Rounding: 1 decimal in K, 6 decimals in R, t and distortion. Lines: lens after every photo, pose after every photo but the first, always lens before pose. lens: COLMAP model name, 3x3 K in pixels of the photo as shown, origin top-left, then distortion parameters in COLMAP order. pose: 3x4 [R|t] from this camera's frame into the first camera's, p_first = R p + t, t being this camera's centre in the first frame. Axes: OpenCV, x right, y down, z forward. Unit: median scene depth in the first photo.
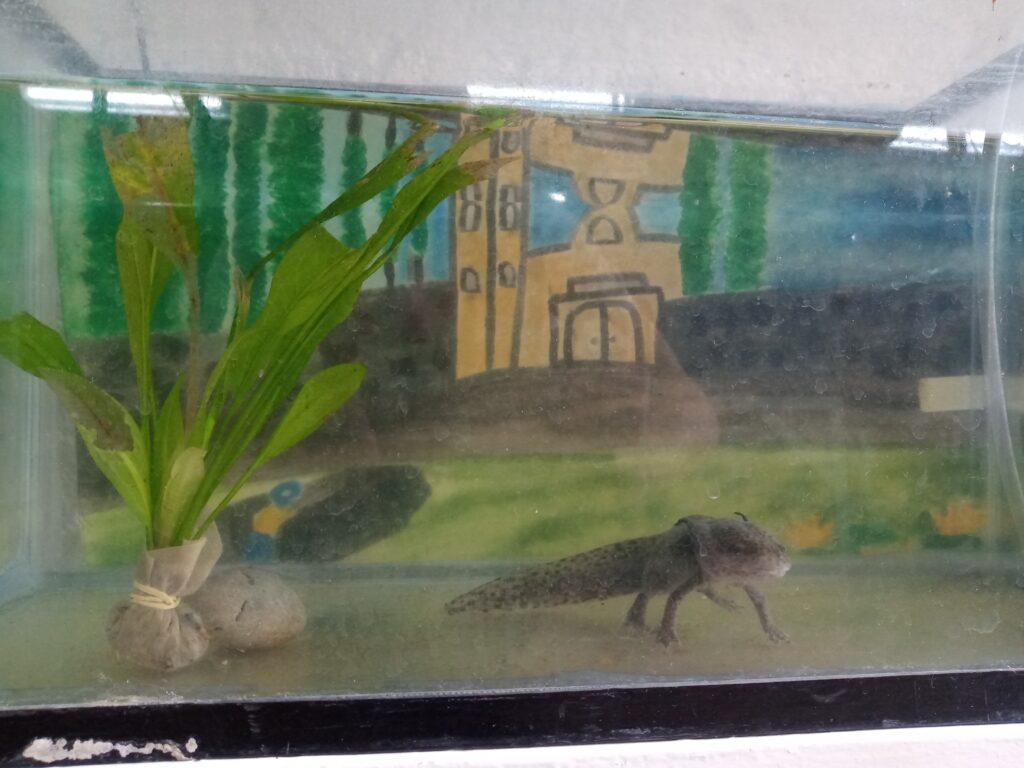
lens RADIAL K [[794.2, 0, 512.0], [0, 794.2, 384.0], [0, 0, 1]] dist [-0.003975, -0.137123]
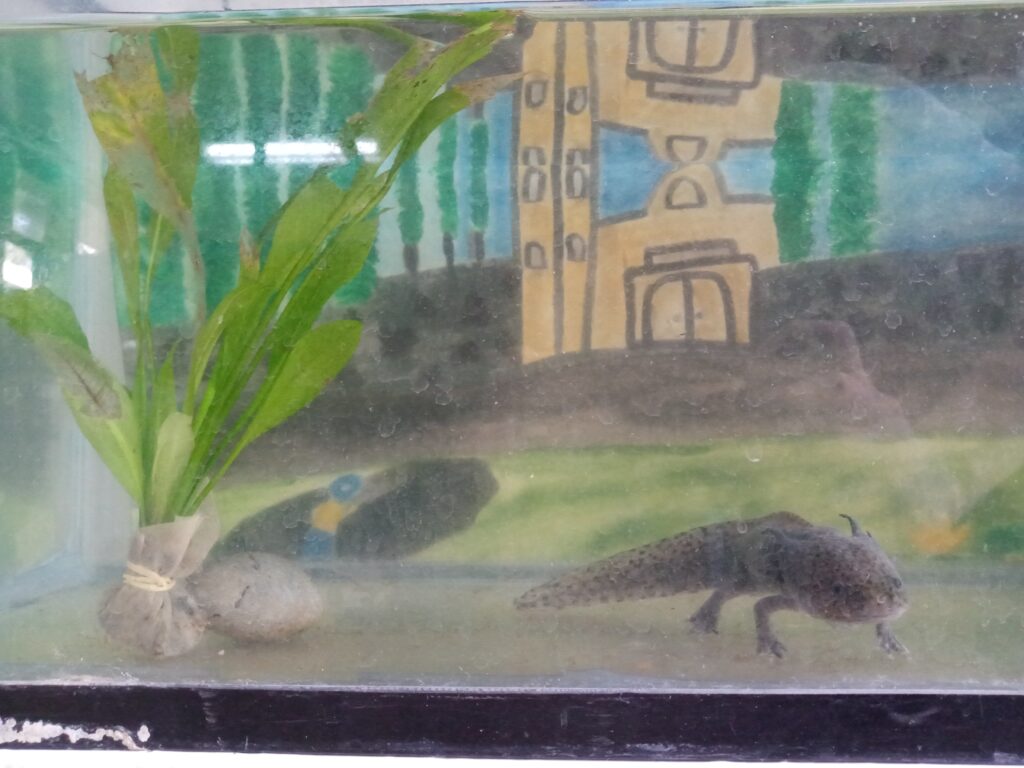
lens RADIAL K [[822.3, 0, 512.0], [0, 822.3, 384.0], [0, 0, 1]] dist [-0.001175, -0.130871]
pose [[0.985666, -0.018969, -0.167641, 0.077839], [0.014977, 0.999574, -0.025048, 0.041608], [0.168045, 0.022178, 0.985530, 0.066796]]
